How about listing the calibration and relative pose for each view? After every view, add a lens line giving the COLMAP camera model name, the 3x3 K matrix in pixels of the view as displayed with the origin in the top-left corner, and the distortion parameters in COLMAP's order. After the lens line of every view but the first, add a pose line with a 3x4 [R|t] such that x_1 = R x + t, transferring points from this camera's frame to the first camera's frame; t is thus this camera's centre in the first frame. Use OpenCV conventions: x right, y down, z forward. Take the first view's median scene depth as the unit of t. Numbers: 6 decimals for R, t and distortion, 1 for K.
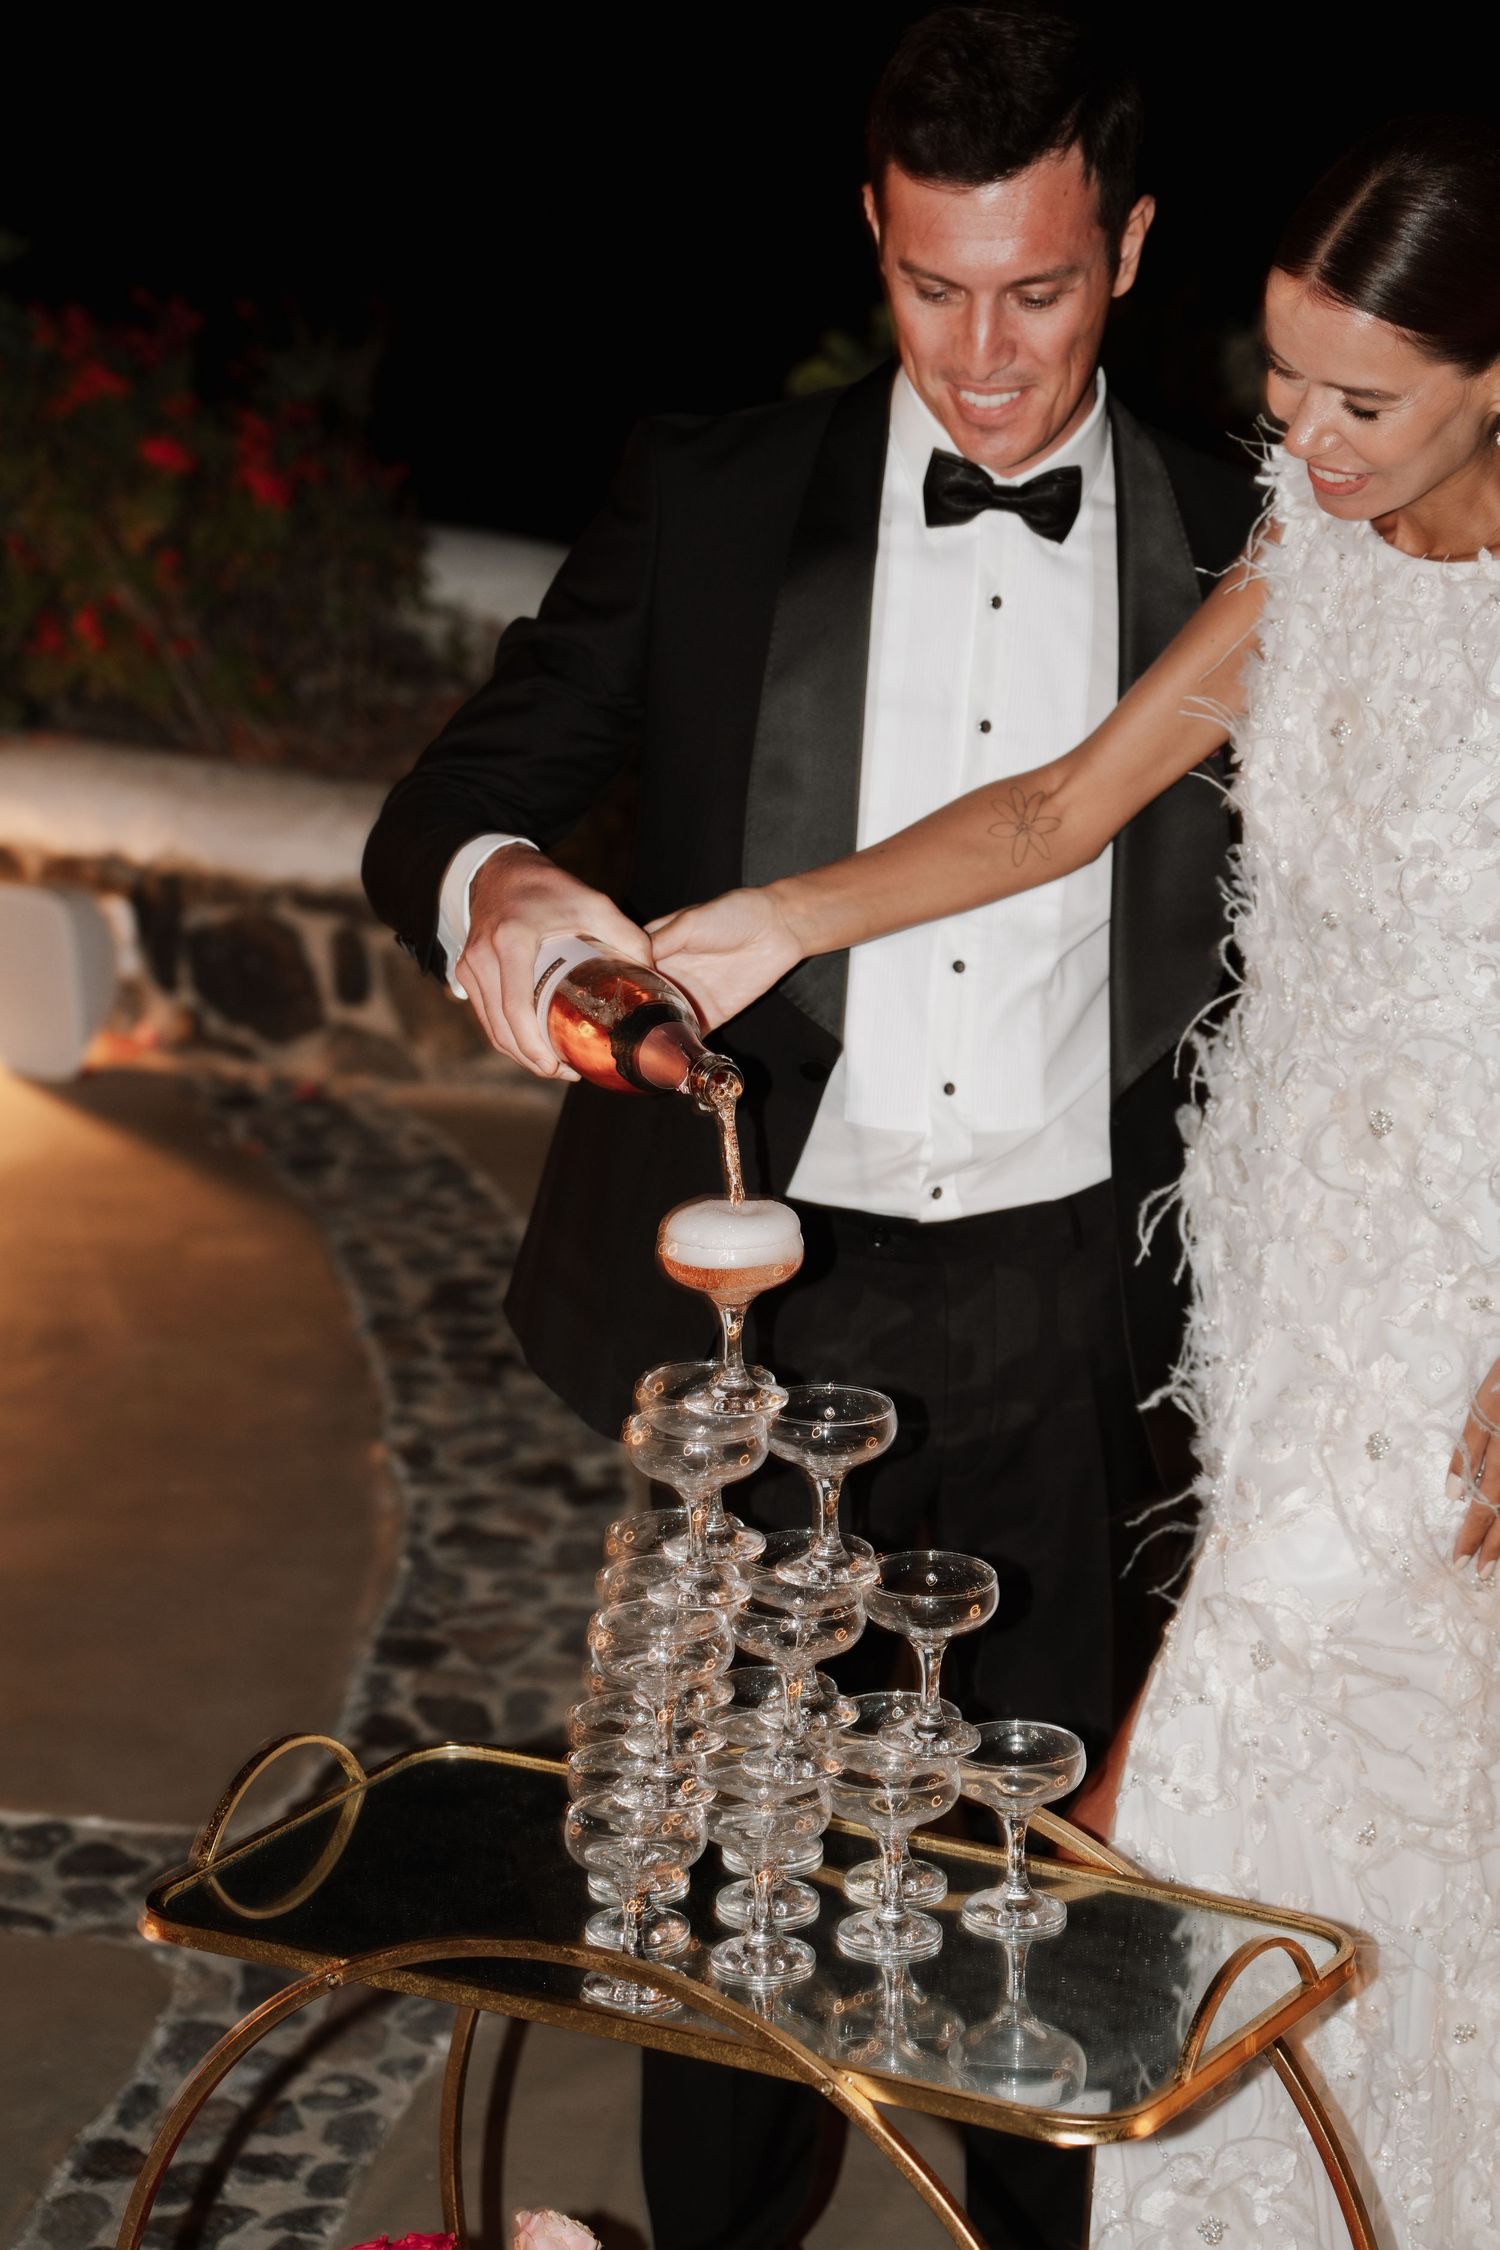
lens RADIAL K [[6454.8, 0, 747.2], [0, 6454.8, 1131.0], [0, 0, 1]] dist [1.116279, -0.500155]
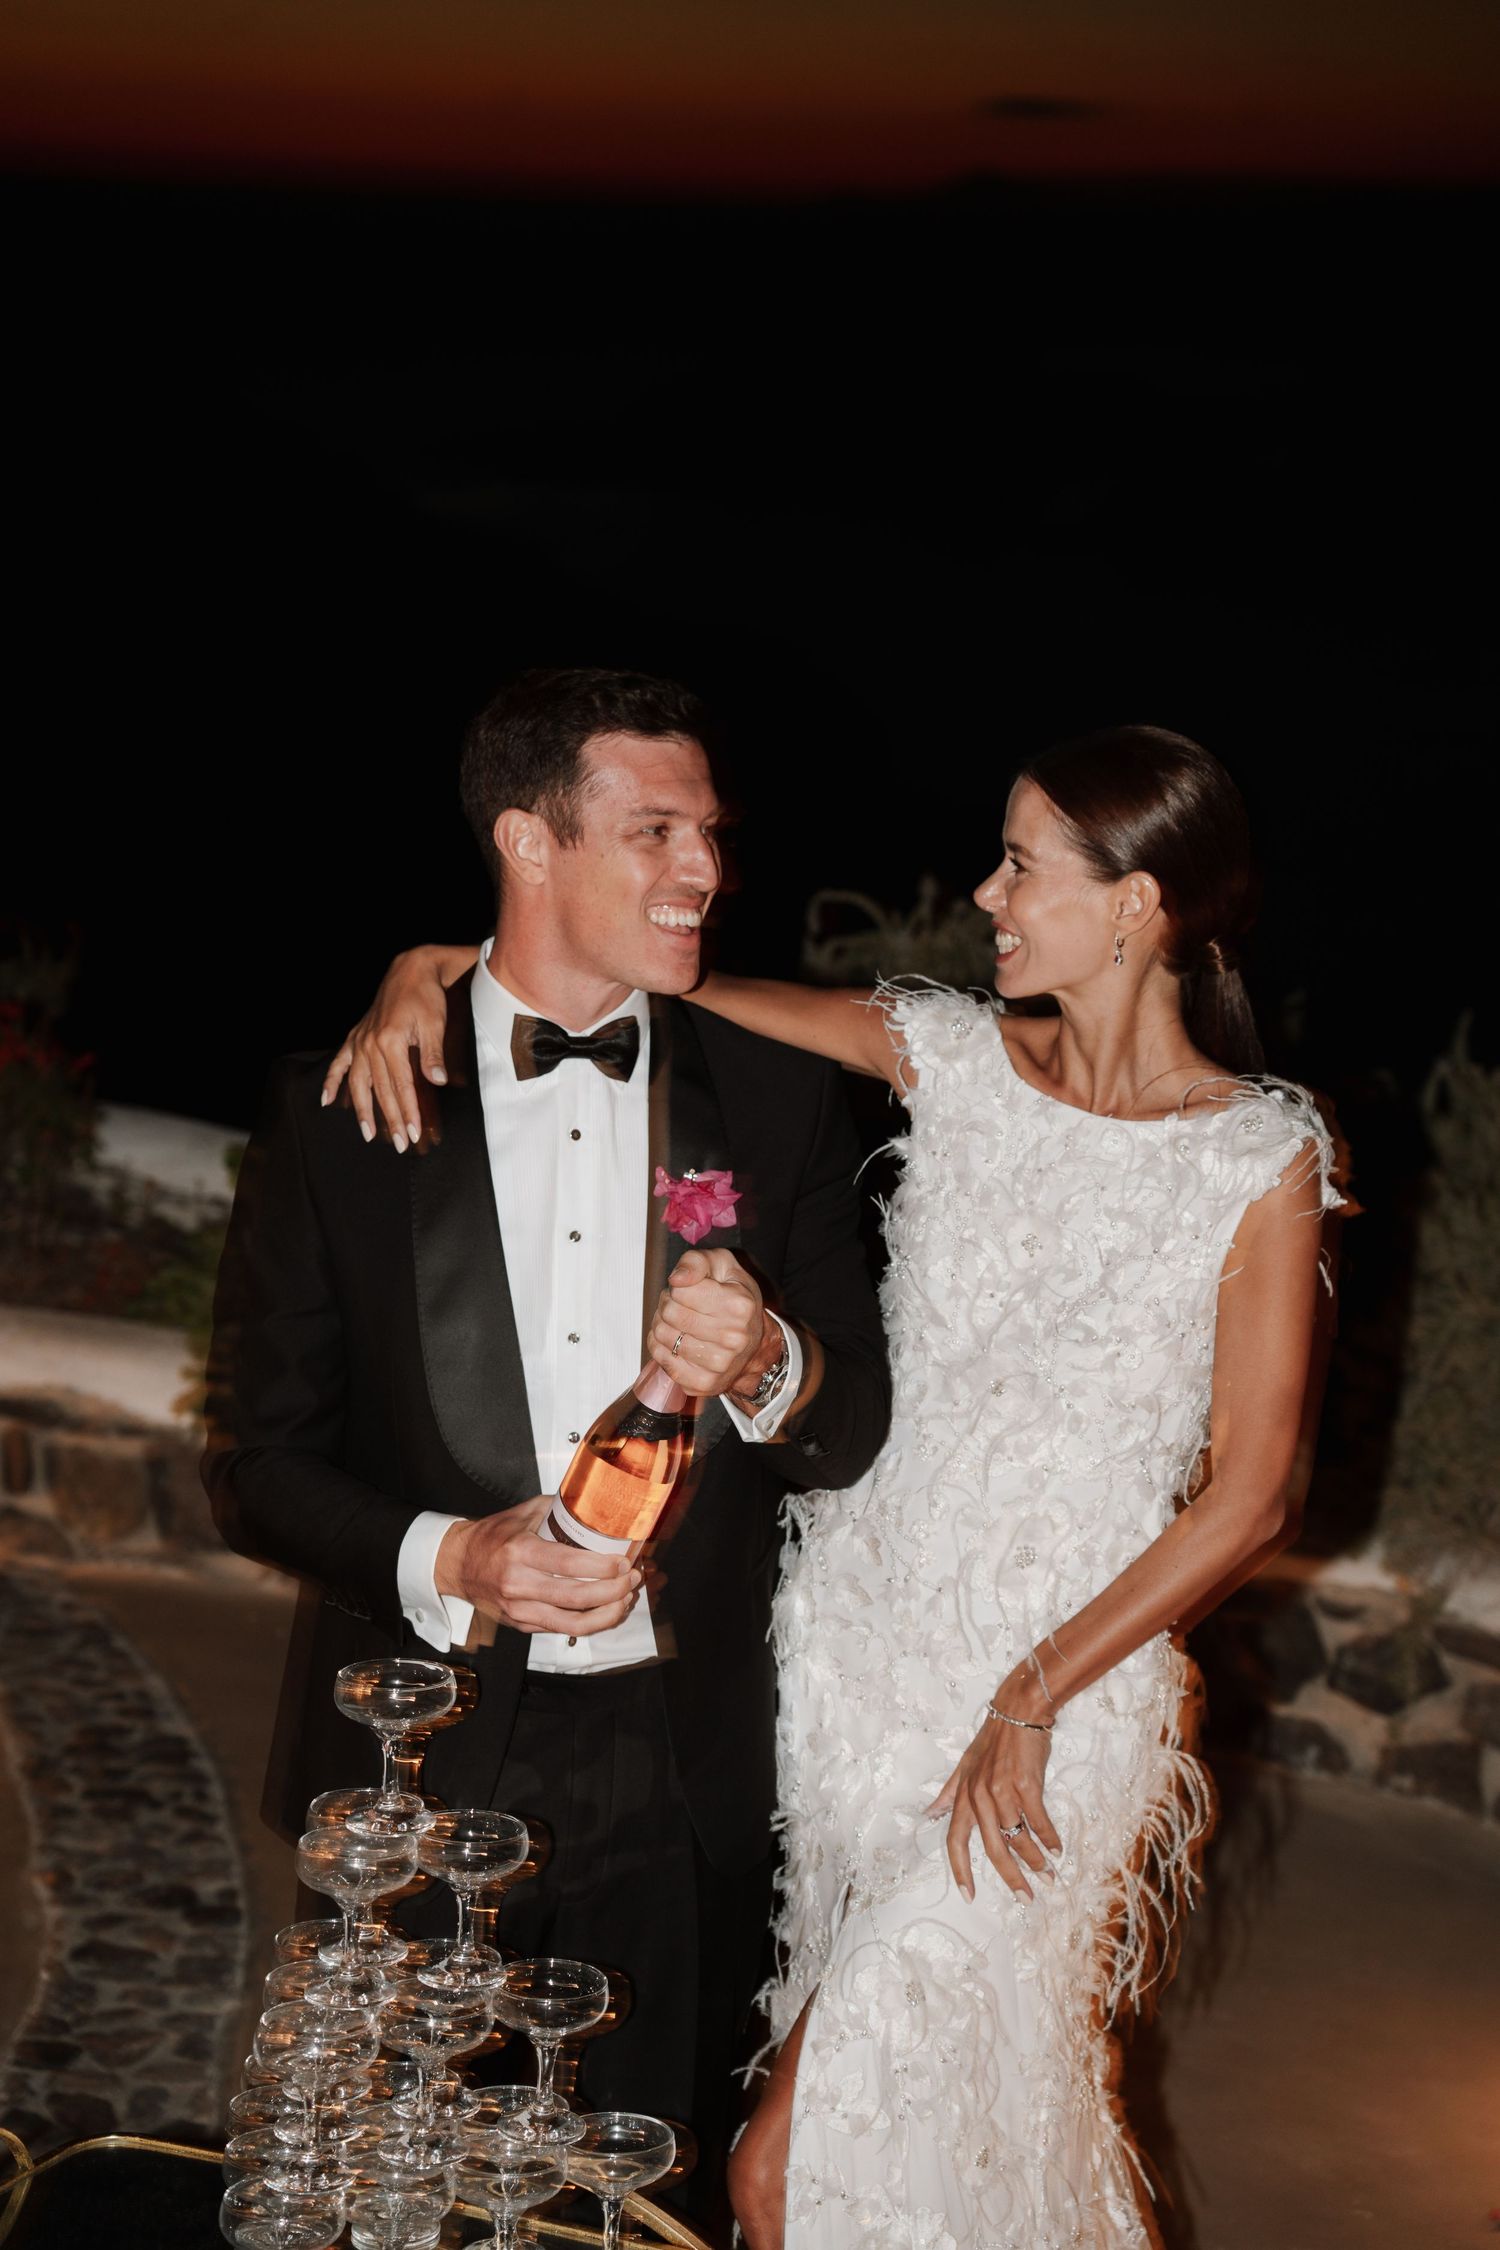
lens RADIAL K [[5128.2, 0, 757.1], [0, 5128.2, 1127.3], [0, 0, 1]] dist [0.813330, 0.471624]
pose [[0.995640, 0.037643, 0.085341, -0.020154], [-0.029315, 0.994870, -0.096819, 0.006190], [-0.088547, 0.093895, 0.991637, 0.049958]]
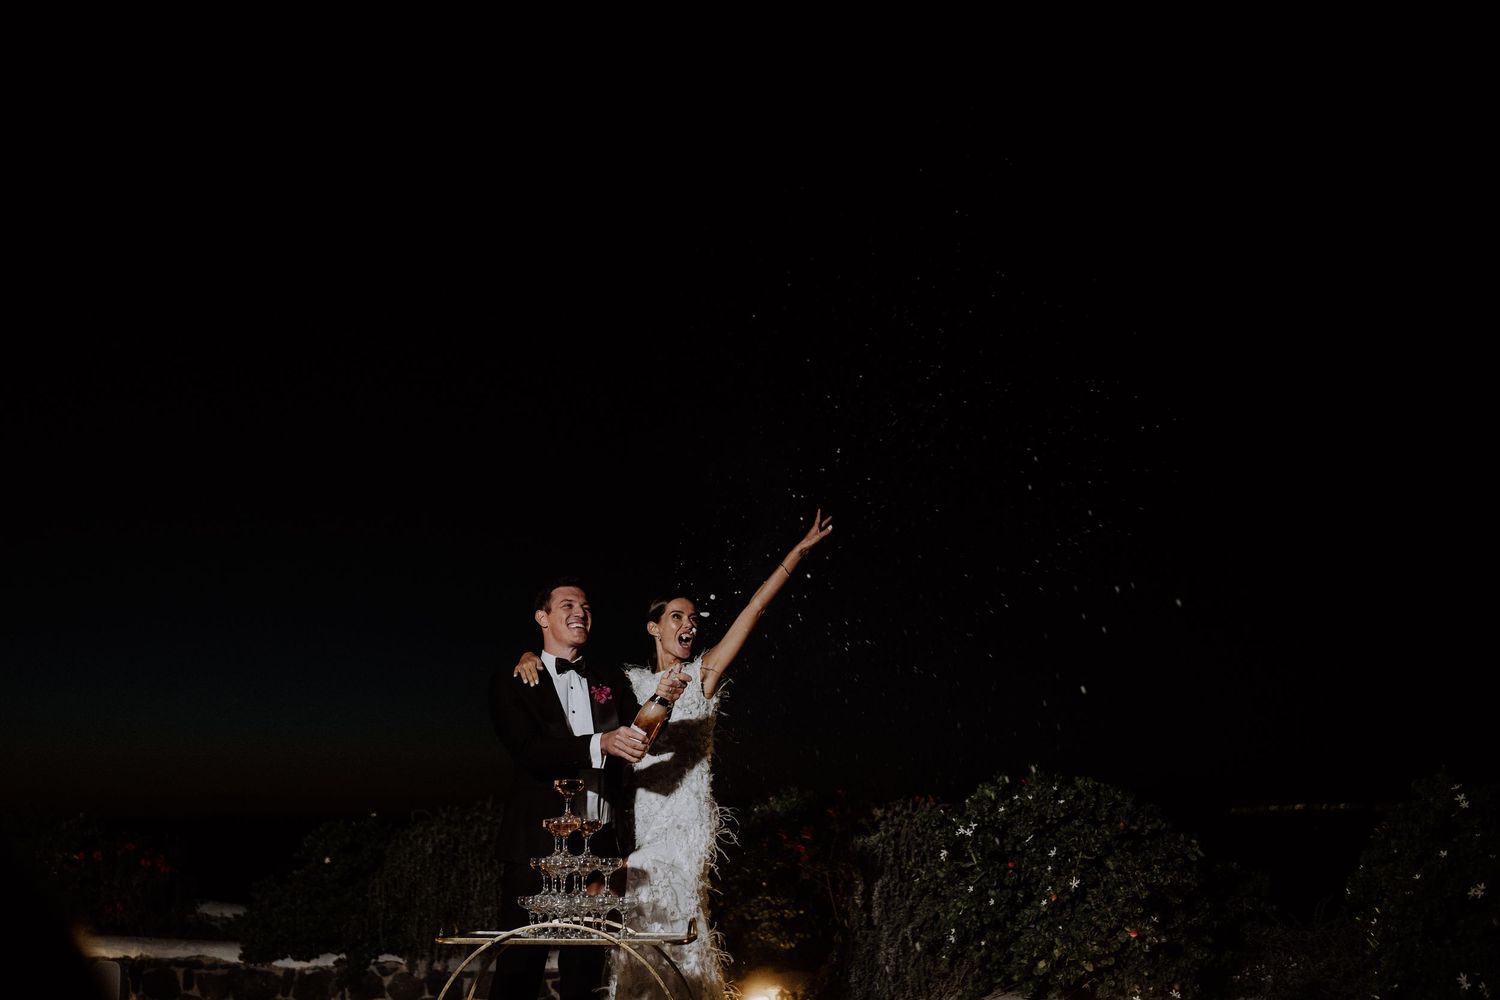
lens RADIAL K [[1430.6, 0, 745.5], [0, 1430.6, 493.0], [0, 0, 1]] dist [-0.179672, 0.201149]
pose [[0.889756, 0.115109, 0.441683, -0.347128], [0.114825, 0.880107, -0.460680, 0.302256], [-0.441757, 0.460610, 0.769863, 0.051051]]
